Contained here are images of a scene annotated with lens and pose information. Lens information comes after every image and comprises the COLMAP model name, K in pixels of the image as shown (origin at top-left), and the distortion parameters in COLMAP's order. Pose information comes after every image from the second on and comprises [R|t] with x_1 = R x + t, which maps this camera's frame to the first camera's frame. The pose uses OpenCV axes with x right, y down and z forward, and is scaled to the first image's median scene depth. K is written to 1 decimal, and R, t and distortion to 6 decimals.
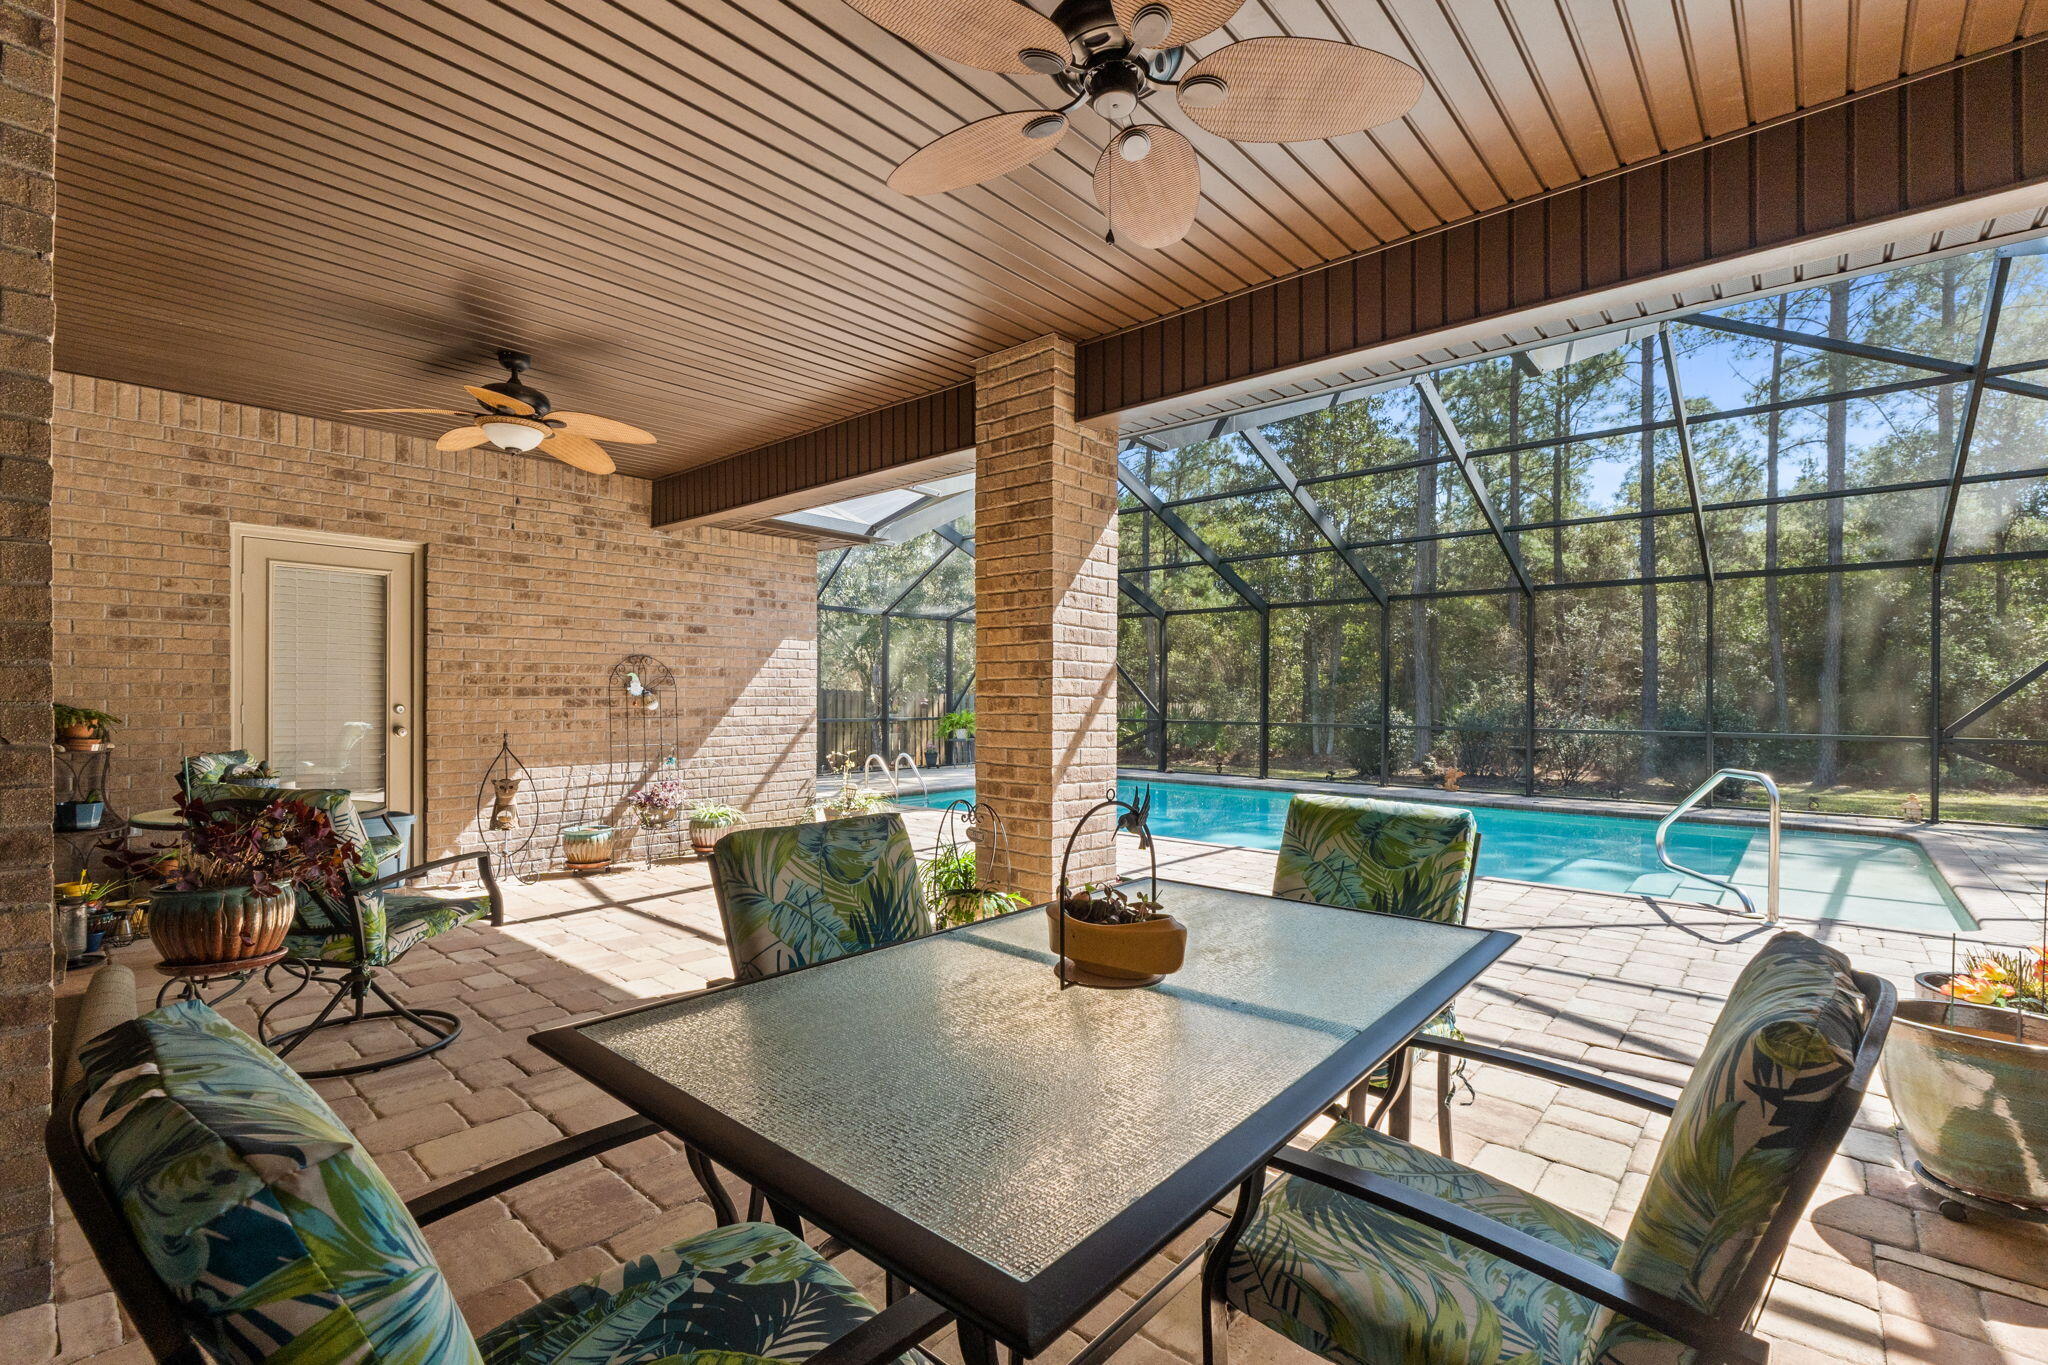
lens RADIAL K [[918.3, 0, 1045.7], [0, 918.3, 694.8], [0, 0, 1]] dist [-0.001713, -0.000154]
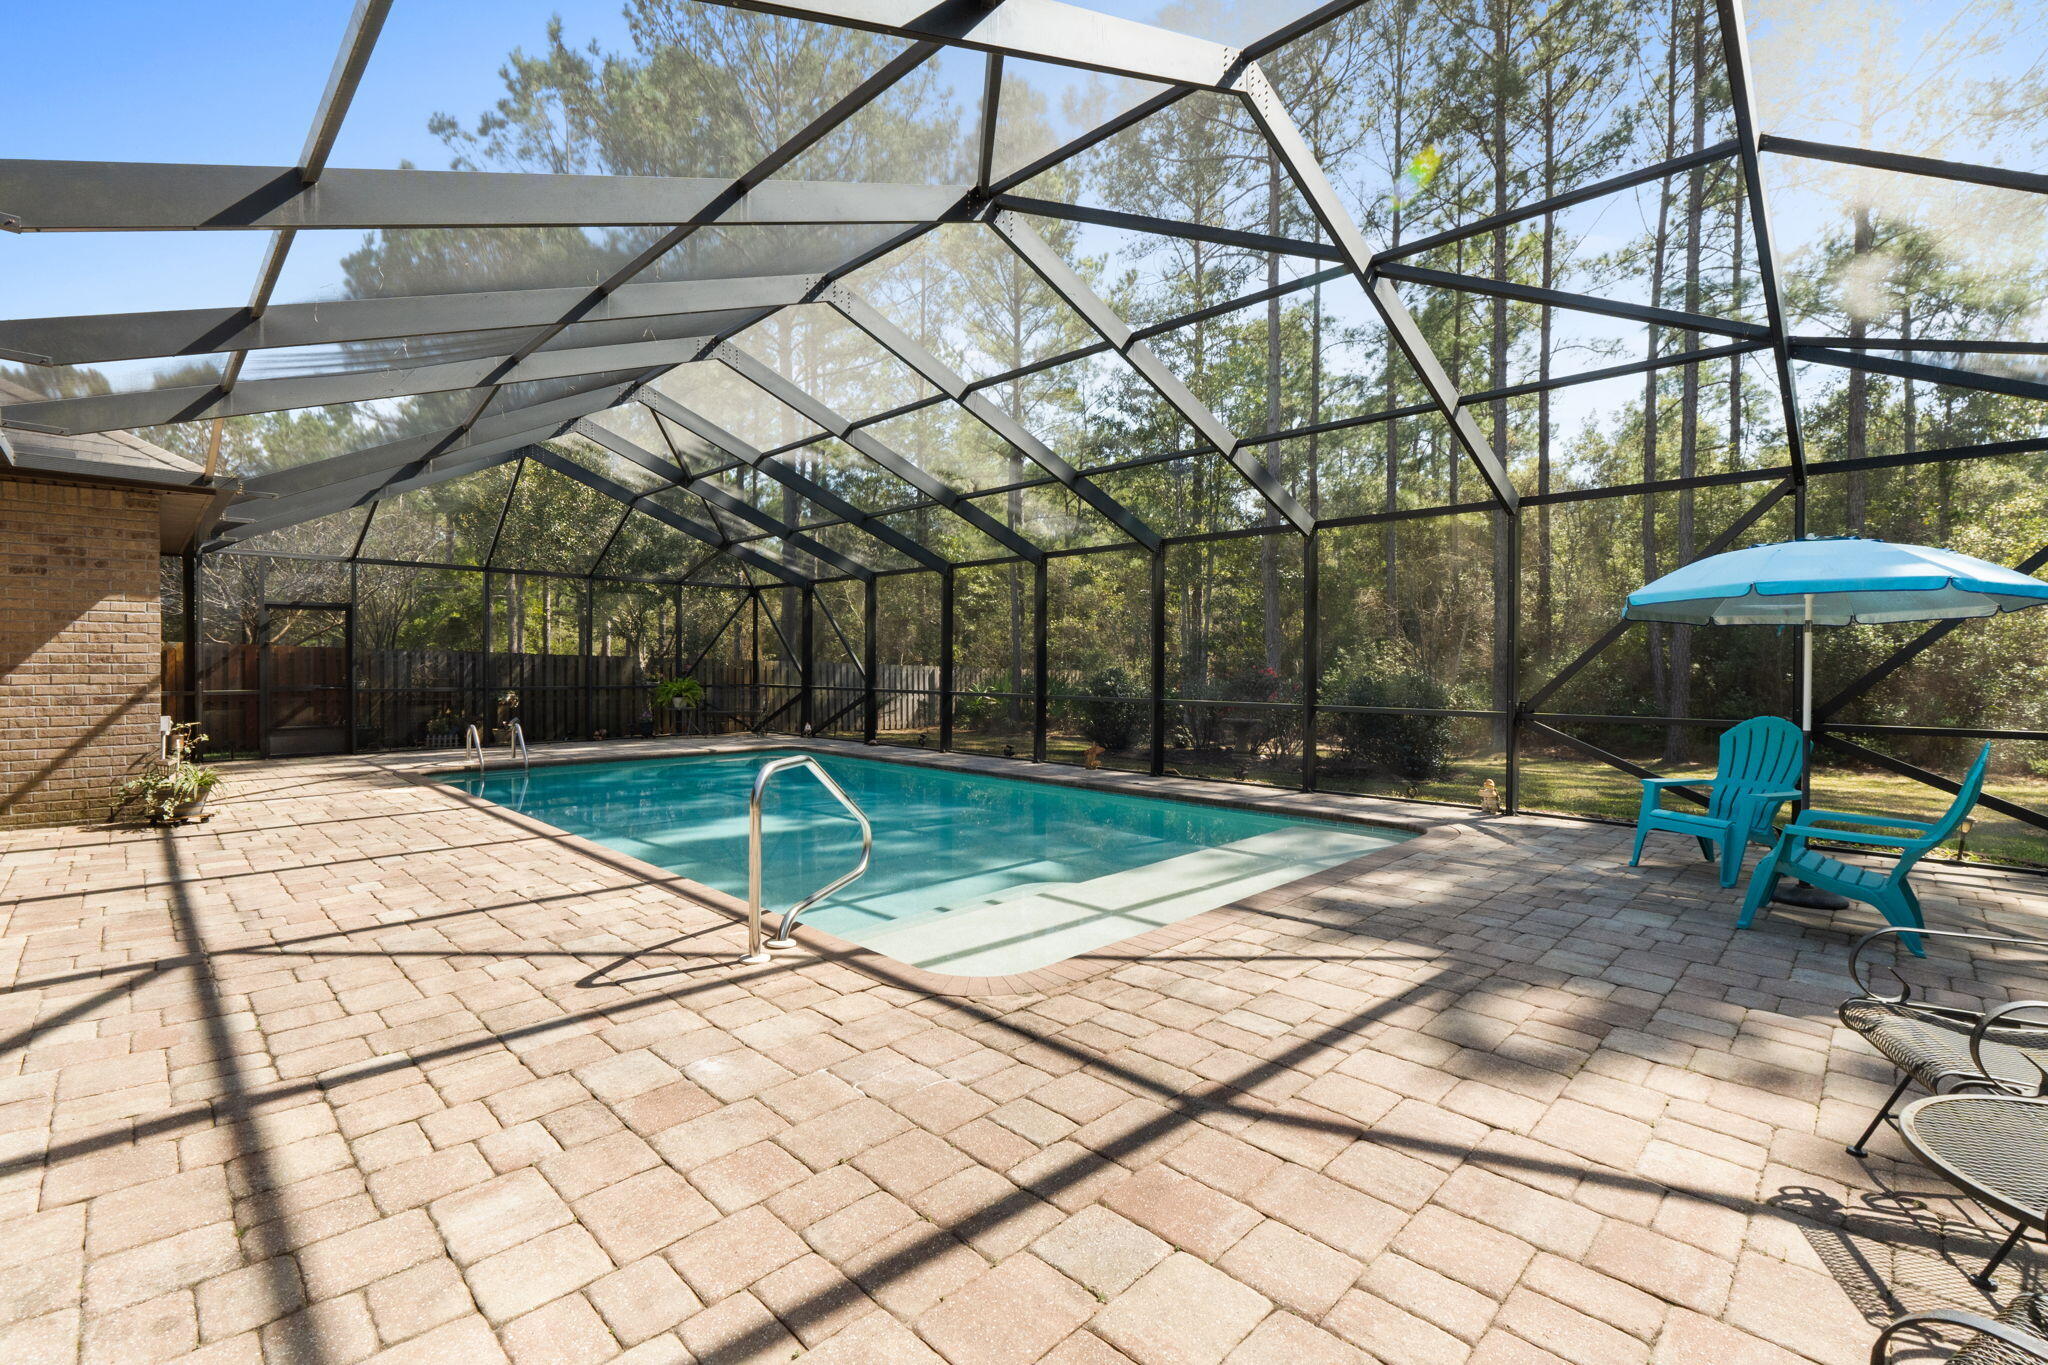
lens RADIAL K [[898.7, 0, 1027.7], [0, 898.7, 678.3], [0, 0, 1]] dist [-0.001781, -0.000418]
pose [[0.998902, 0.004458, -0.046632, 0.734456], [-0.003602, 0.999823, 0.018441, -0.003110], [0.046706, -0.018253, 0.998742, 0.162184]]
